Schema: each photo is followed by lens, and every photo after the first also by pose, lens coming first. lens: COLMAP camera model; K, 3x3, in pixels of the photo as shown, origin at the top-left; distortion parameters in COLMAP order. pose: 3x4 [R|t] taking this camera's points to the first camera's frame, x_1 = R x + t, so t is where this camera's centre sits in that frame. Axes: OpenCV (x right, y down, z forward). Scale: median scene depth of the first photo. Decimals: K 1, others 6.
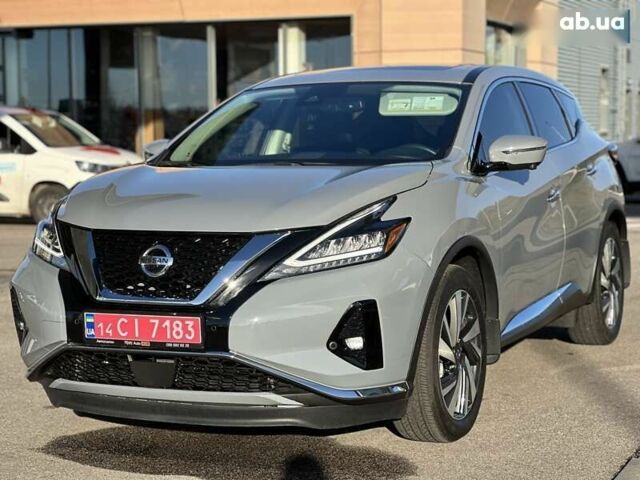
lens RADIAL K [[1416.4, 0, 332.3], [0, 1416.4, 222.6], [0, 0, 1]] dist [-0.069020, 3.177402]
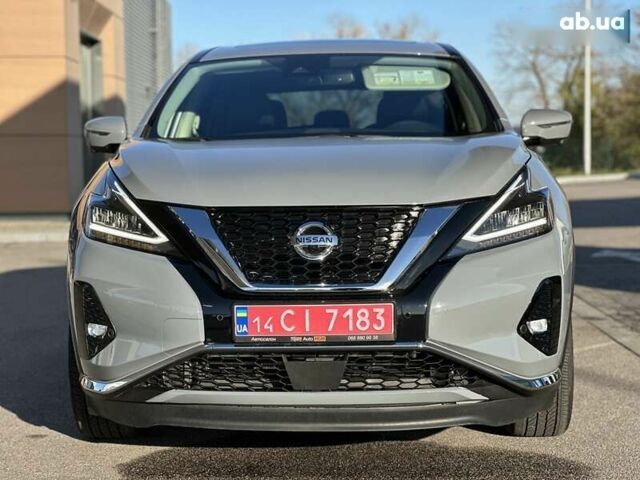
lens RADIAL K [[1416.4, 0, 332.3], [0, 1416.4, 222.6], [0, 0, 1]] dist [-0.069020, 3.177402]
pose [[0.924667, -0.019967, 0.380253, -0.433002], [0.027388, 0.999525, -0.014116, 0.028274], [-0.379790, 0.023467, 0.924775, 0.215358]]
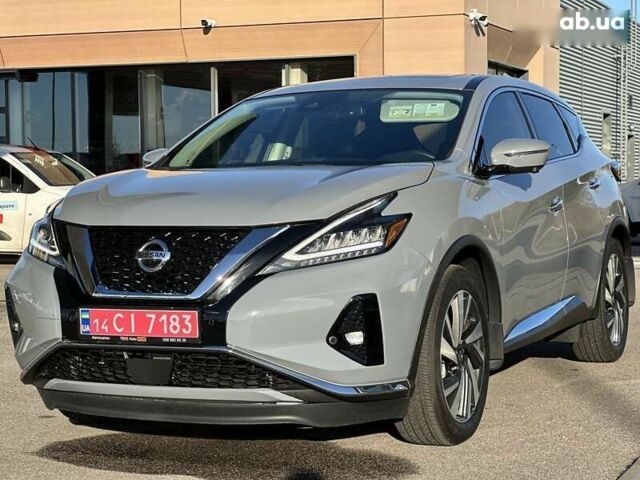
lens RADIAL K [[1416.4, 0, 332.3], [0, 1416.4, 222.6], [0, 0, 1]] dist [-0.069020, 3.177402]
pose [[0.999996, -0.001070, -0.002467, 0.002663], [0.000975, 0.999273, -0.038116, 0.041501], [0.002506, 0.038114, 0.999270, 0.015757]]
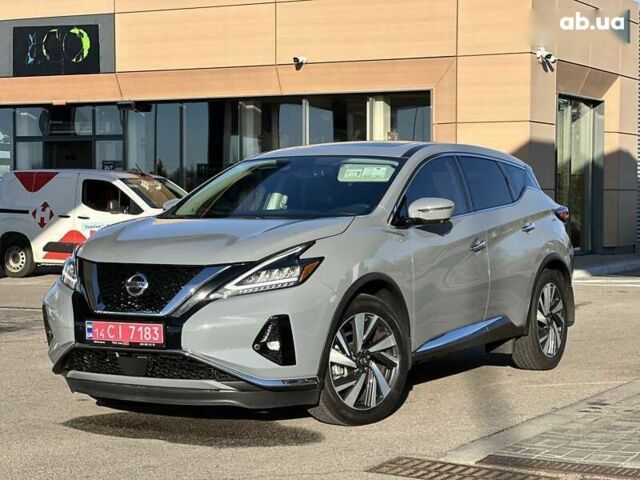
lens RADIAL K [[1400.9, 0, 312.2], [0, 1400.9, 238.5], [0, 0, 1]] dist [-0.013019, 3.133508]
pose [[0.993265, 0.012190, -0.115220, 0.204549], [-0.016080, 0.999329, -0.032897, 0.024166], [0.114742, 0.034528, 0.992795, -0.349909]]
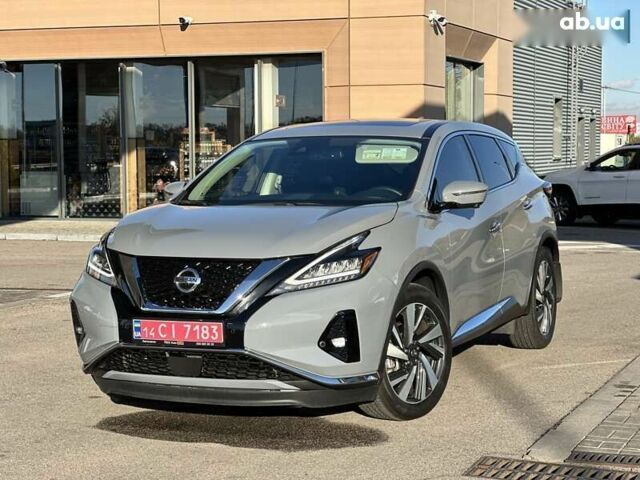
lens RADIAL K [[1402.0, 0, 320.0], [0, 1402.0, 240.0], [0, 0, 1]] dist [-0.013472, 2.942010]
pose [[0.999866, 0.000380, 0.016366, -0.022738], [-0.000372, 1.000000, -0.000480, -0.009633], [-0.016366, 0.000473, 0.999866, -0.300946]]
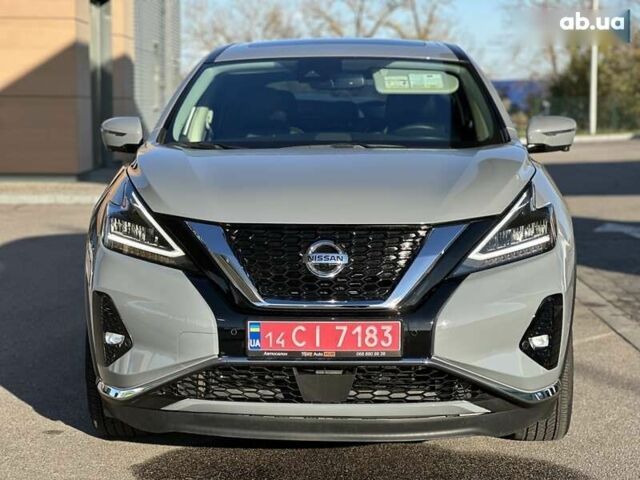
lens RADIAL K [[1416.4, 0, 332.3], [0, 1416.4, 222.6], [0, 0, 1]] dist [-0.069020, 3.177402]
pose [[0.925993, -0.019199, 0.377052, -0.447720], [0.012287, 0.999710, 0.020729, -0.013227], [-0.377341, -0.014562, 0.925960, 0.188734]]
